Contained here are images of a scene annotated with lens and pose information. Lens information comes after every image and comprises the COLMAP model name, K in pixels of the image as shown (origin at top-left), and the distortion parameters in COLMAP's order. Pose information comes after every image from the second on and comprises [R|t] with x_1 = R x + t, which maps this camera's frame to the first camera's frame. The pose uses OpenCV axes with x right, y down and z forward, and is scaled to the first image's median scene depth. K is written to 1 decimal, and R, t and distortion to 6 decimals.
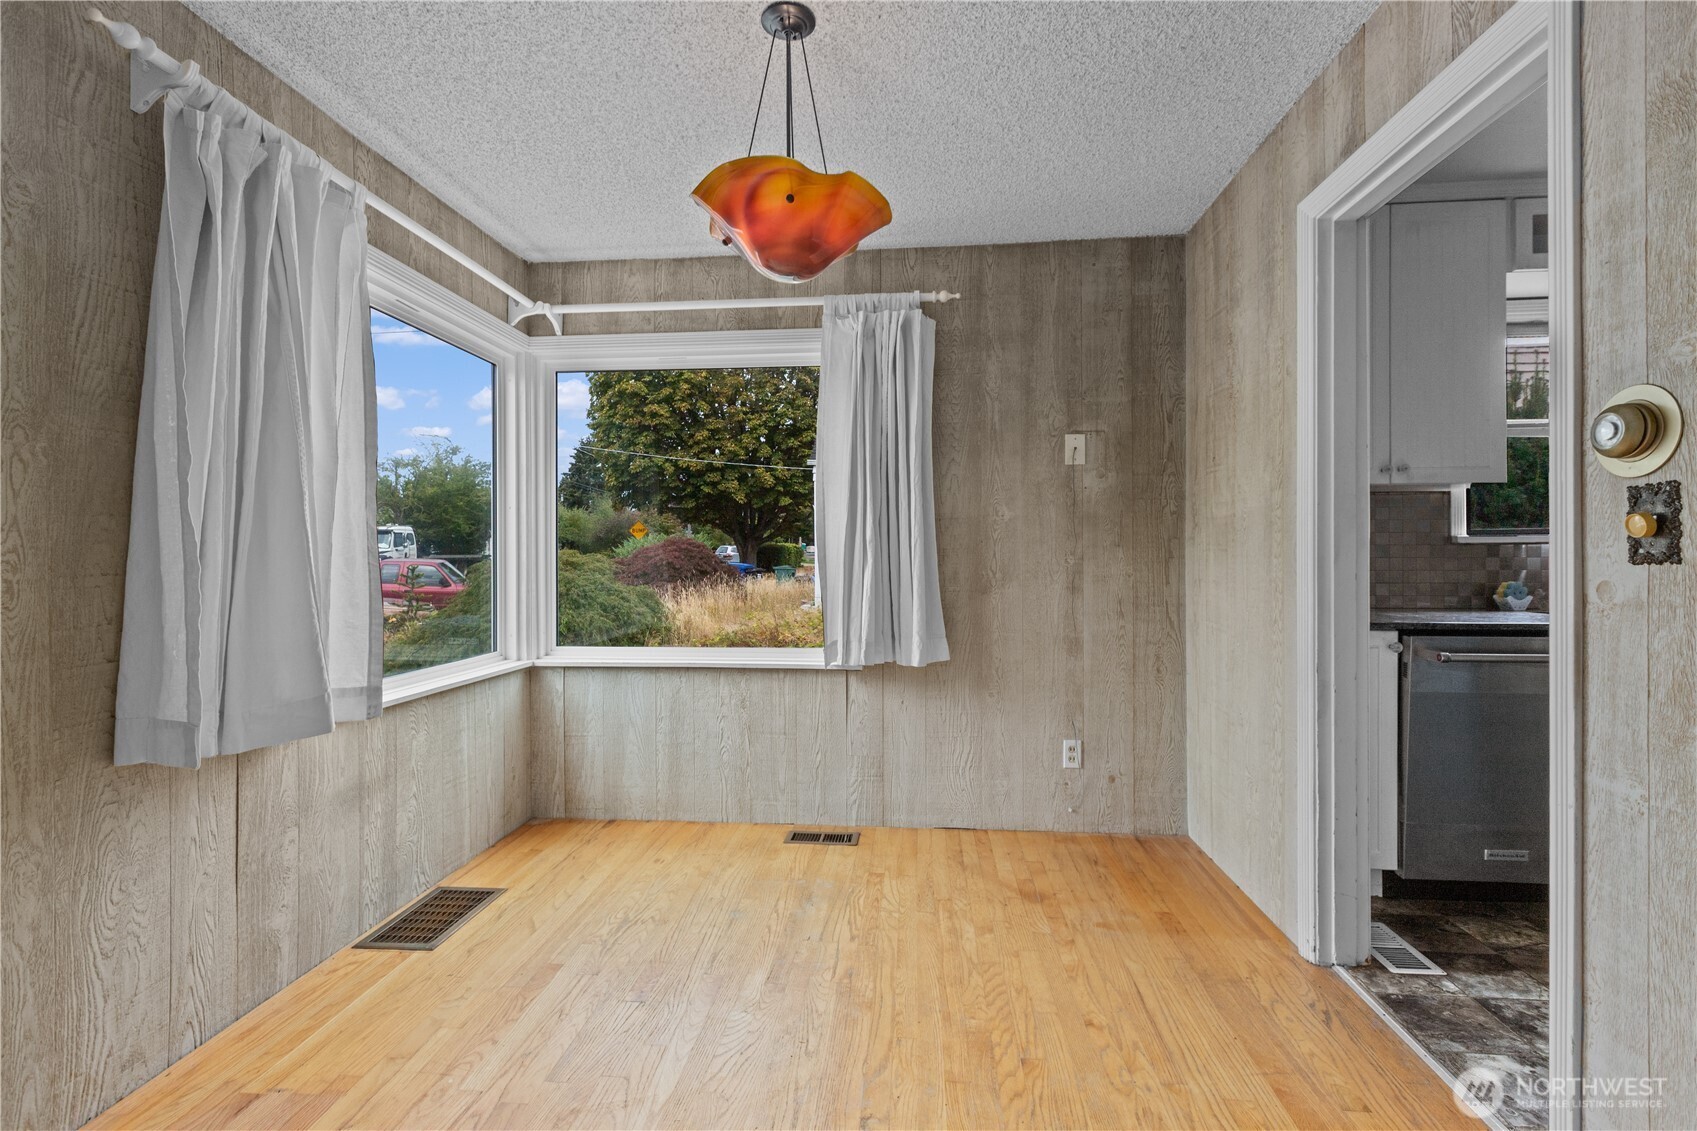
lens RADIAL K [[796.7, 0, 824.0], [0, 796.7, 551.5], [0, 0, 1]] dist [-0.000186, -0.000001]
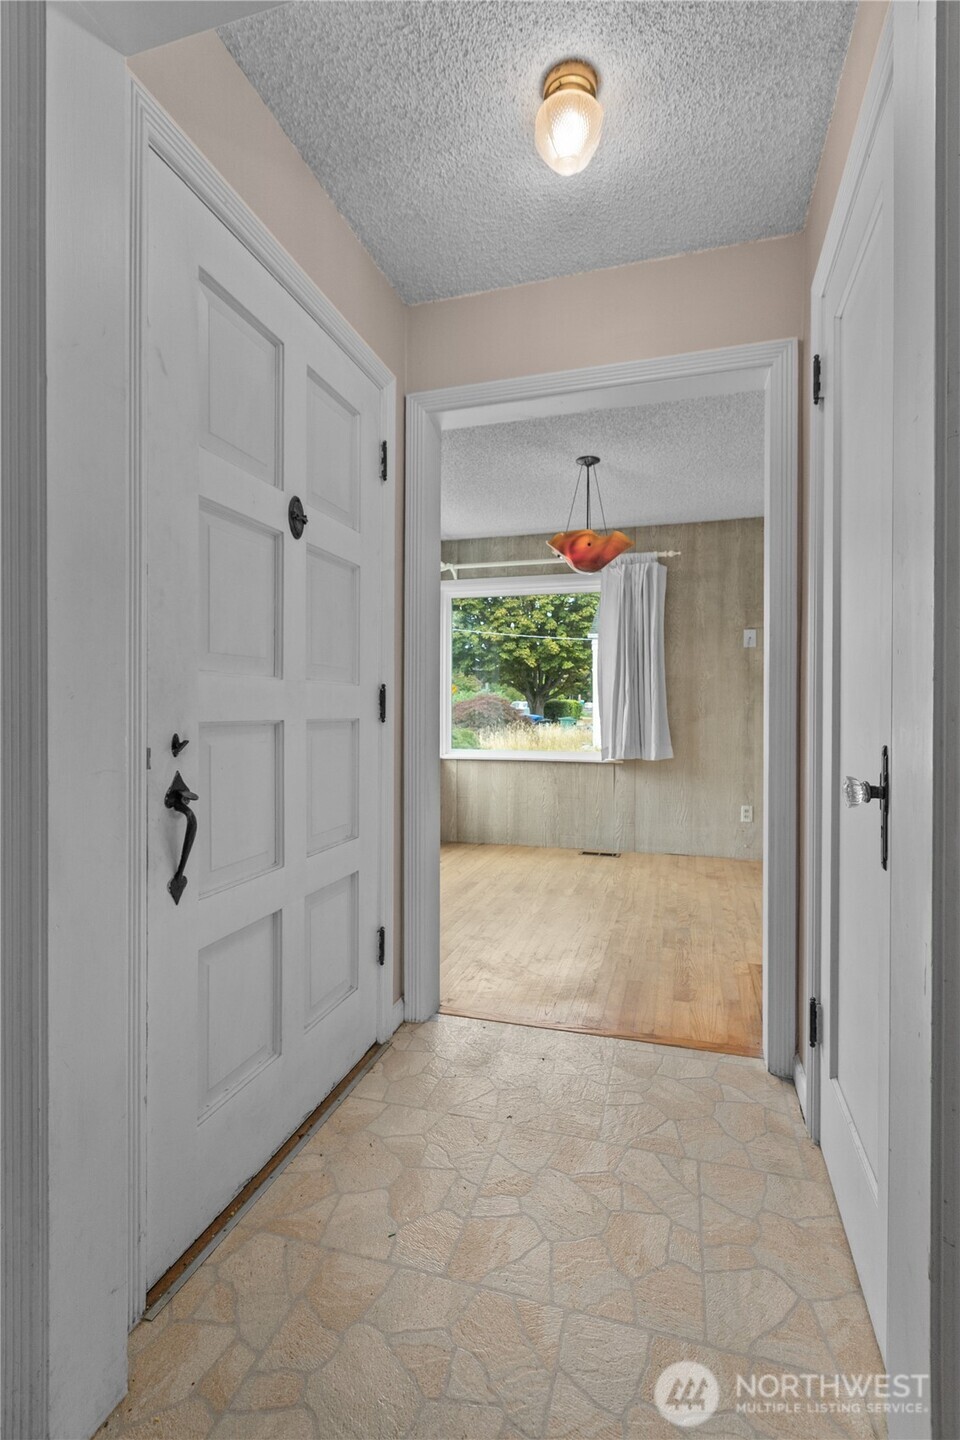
lens RADIAL K [[676.1, 0, 458.3], [0, 676.1, 710.7], [0, 0, 1]] dist [-0.000186, -0.000001]
pose [[0.978793, 0.007028, -0.204733, -0.003901], [-0.005973, 0.999966, 0.005767, 0.023821], [0.204767, -0.004422, 0.978801, -0.548458]]
